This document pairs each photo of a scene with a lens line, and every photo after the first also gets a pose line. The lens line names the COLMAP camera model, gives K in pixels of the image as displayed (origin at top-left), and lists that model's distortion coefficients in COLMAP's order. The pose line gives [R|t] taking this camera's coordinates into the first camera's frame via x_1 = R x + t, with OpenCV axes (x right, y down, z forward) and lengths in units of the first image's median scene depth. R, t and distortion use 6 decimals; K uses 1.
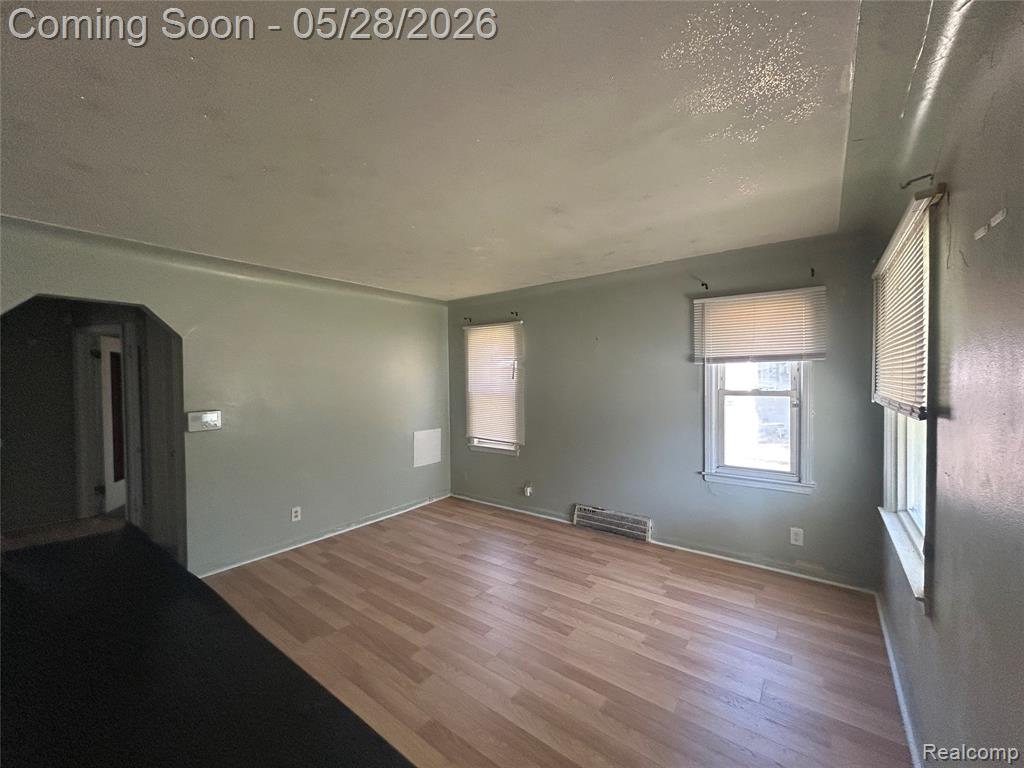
lens RADIAL K [[412.4, 0, 512.0], [0, 412.4, 384.0], [0, 0, 1]] dist [-0.000875, 0.000478]
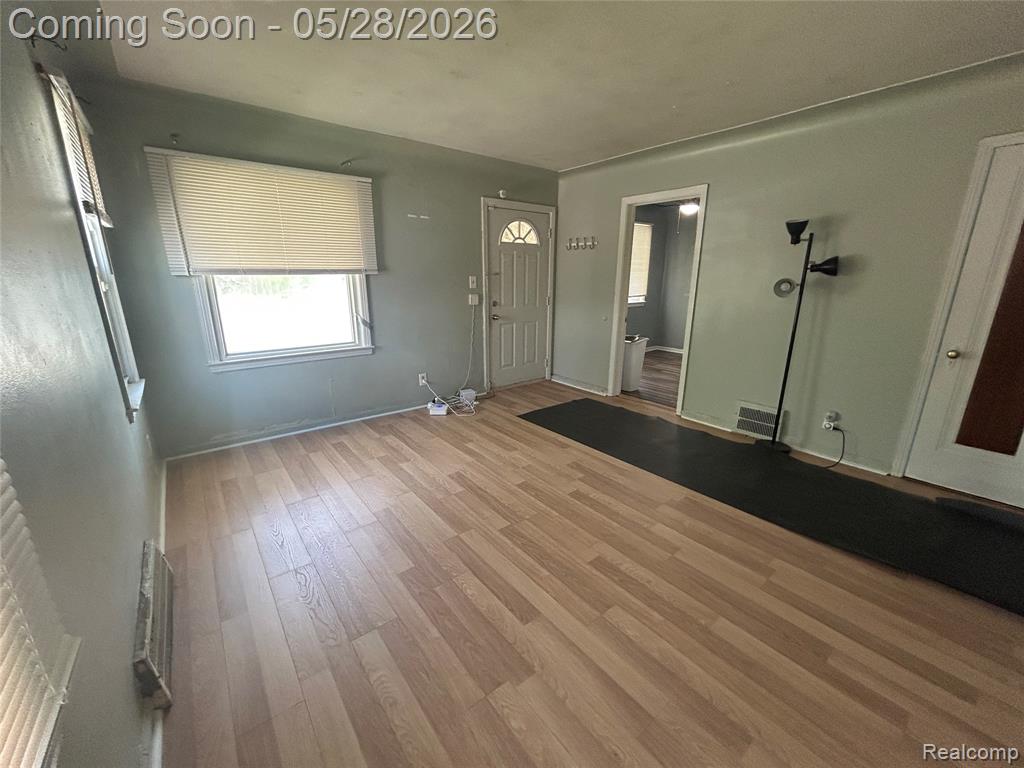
lens RADIAL K [[412.4, 0, 512.0], [0, 412.4, 384.0], [0, 0, 1]] dist [-0.000875, 0.000478]
pose [[-0.967740, -0.057769, 0.245238, -0.262462], [0.010102, 0.963680, 0.266869, 0.033486], [-0.251747, 0.260737, -0.932008, 1.766929]]
